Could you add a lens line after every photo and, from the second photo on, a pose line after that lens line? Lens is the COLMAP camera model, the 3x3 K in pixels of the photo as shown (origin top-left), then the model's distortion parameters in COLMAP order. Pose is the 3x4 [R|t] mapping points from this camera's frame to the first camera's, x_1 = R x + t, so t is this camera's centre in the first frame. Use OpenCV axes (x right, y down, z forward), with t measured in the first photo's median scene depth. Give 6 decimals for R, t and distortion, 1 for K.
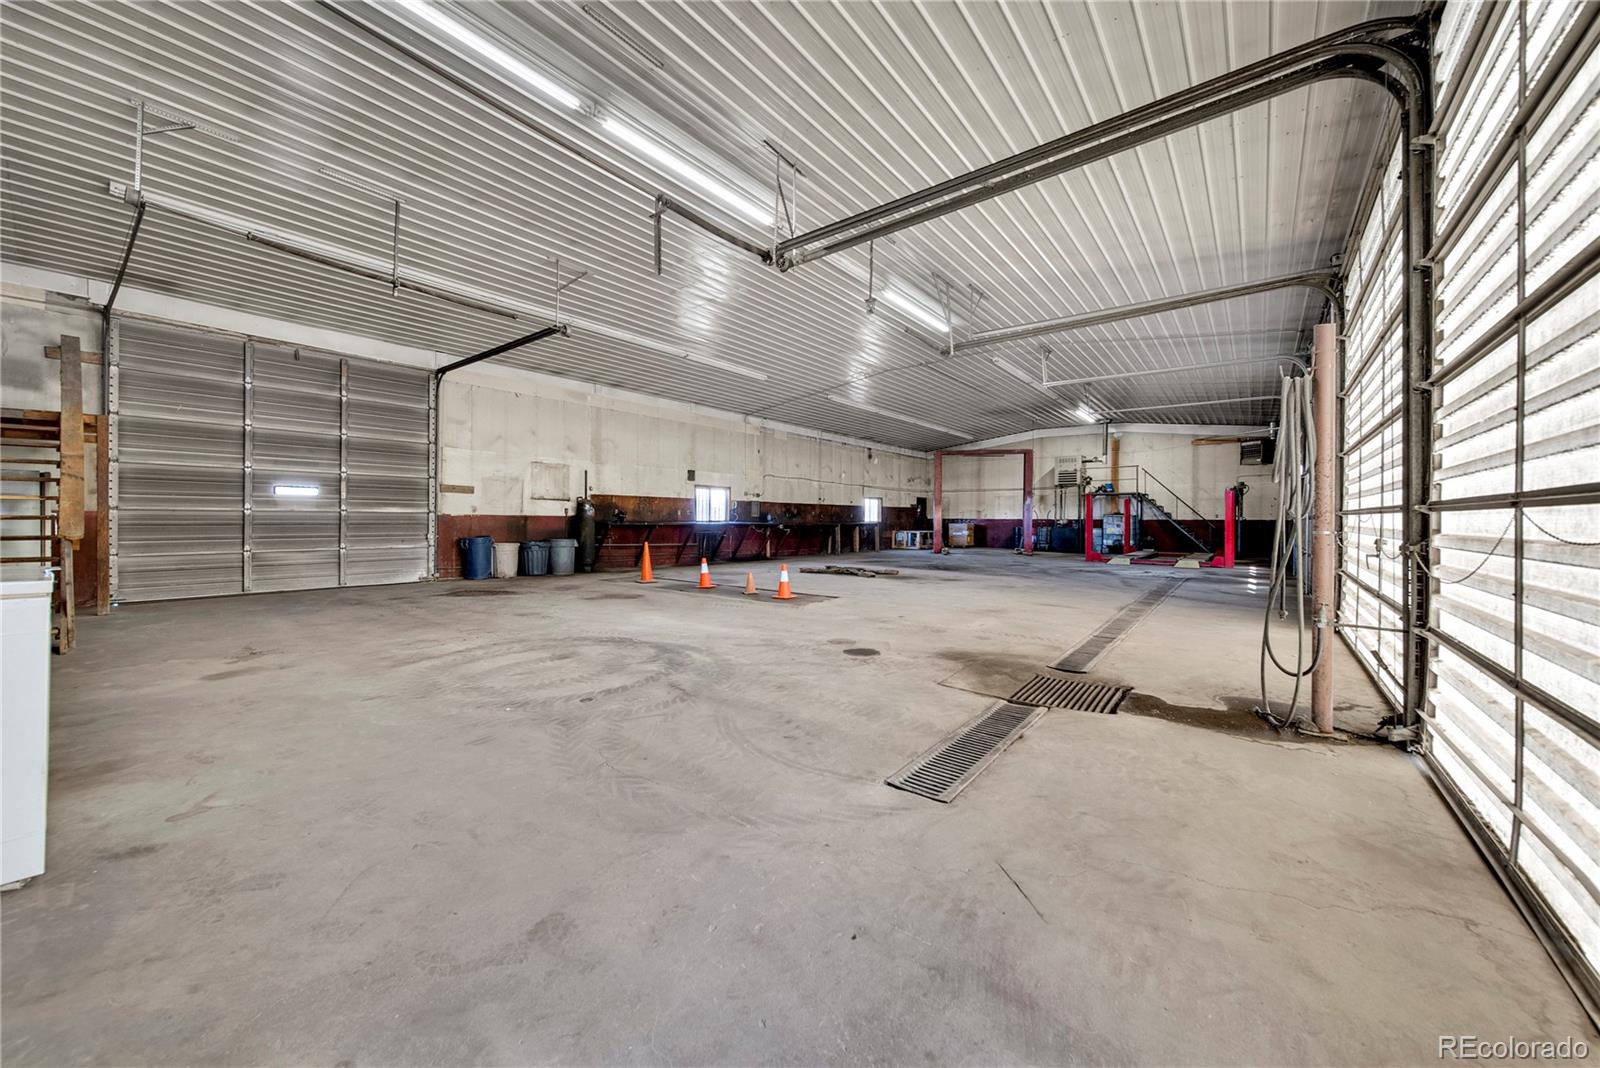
lens RADIAL K [[639.0, 0, 800.0], [0, 639.0, 534.0], [0, 0, 1]] dist [0.000945, -0.000051]
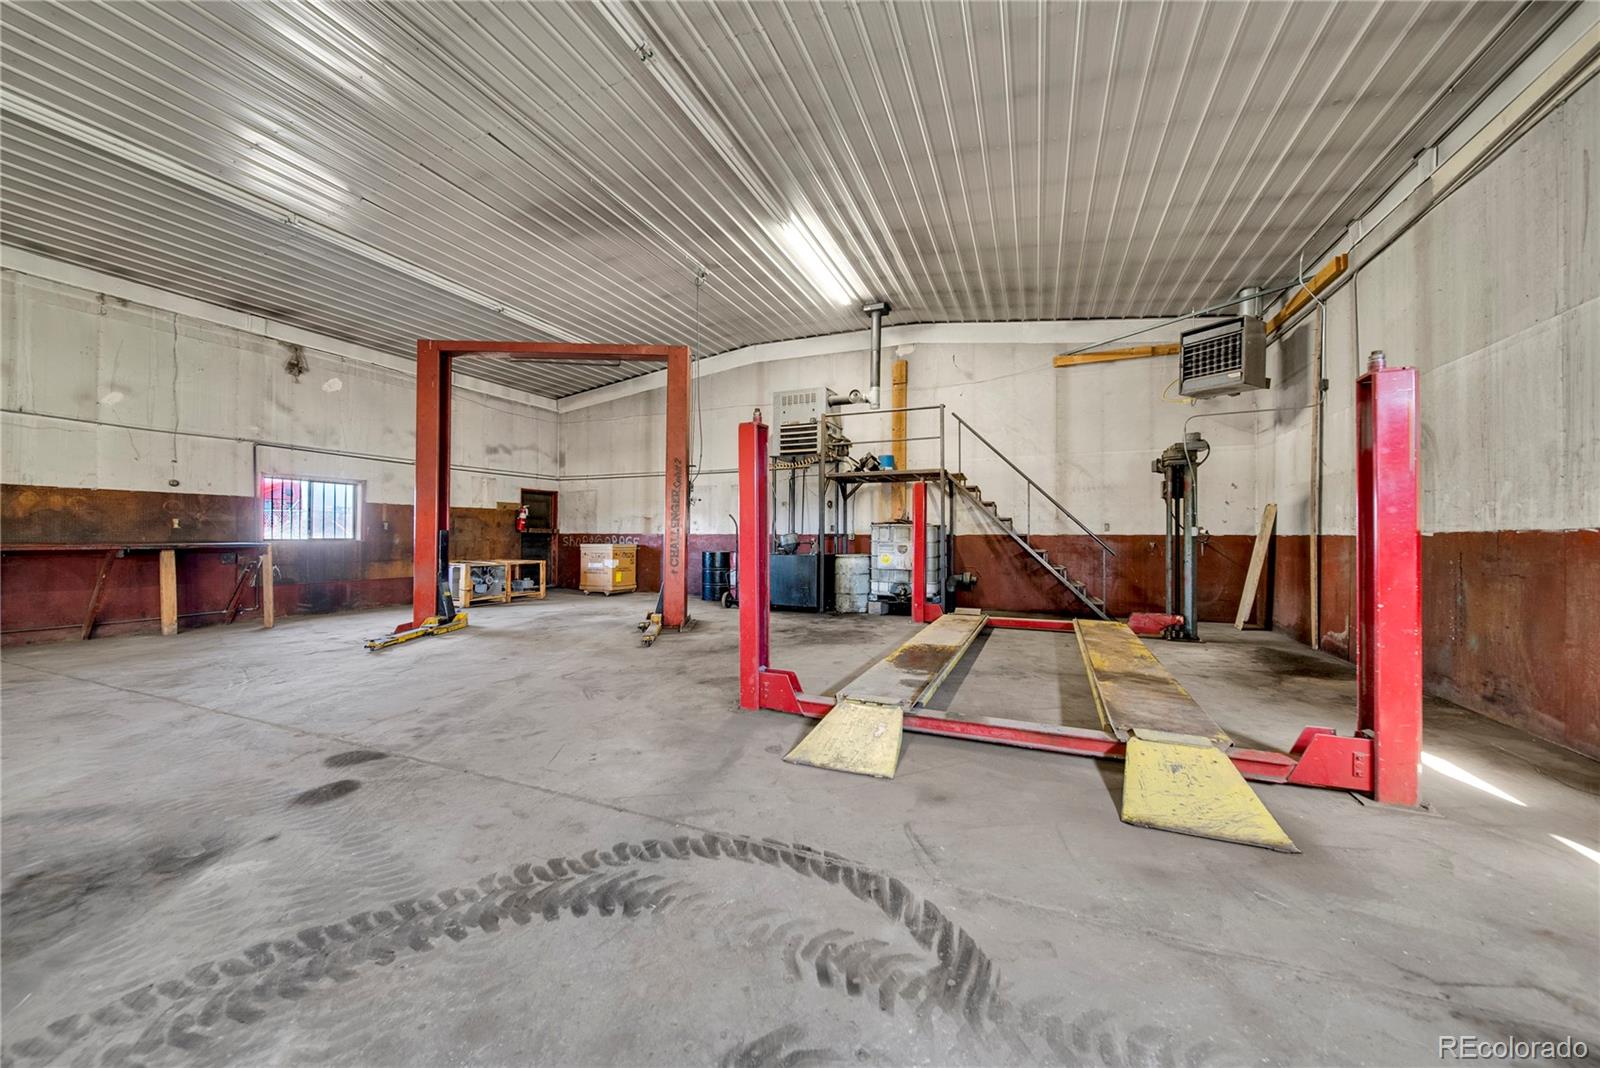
lens RADIAL K [[639.0, 0, 800.0], [0, 639.0, 534.0], [0, 0, 1]] dist [0.000945, -0.000051]
pose [[0.971011, 0.001256, 0.239030, 0.319123], [0.005264, 0.999631, -0.026638, -0.011561], [-0.238975, 0.027125, 0.970647, 0.583492]]
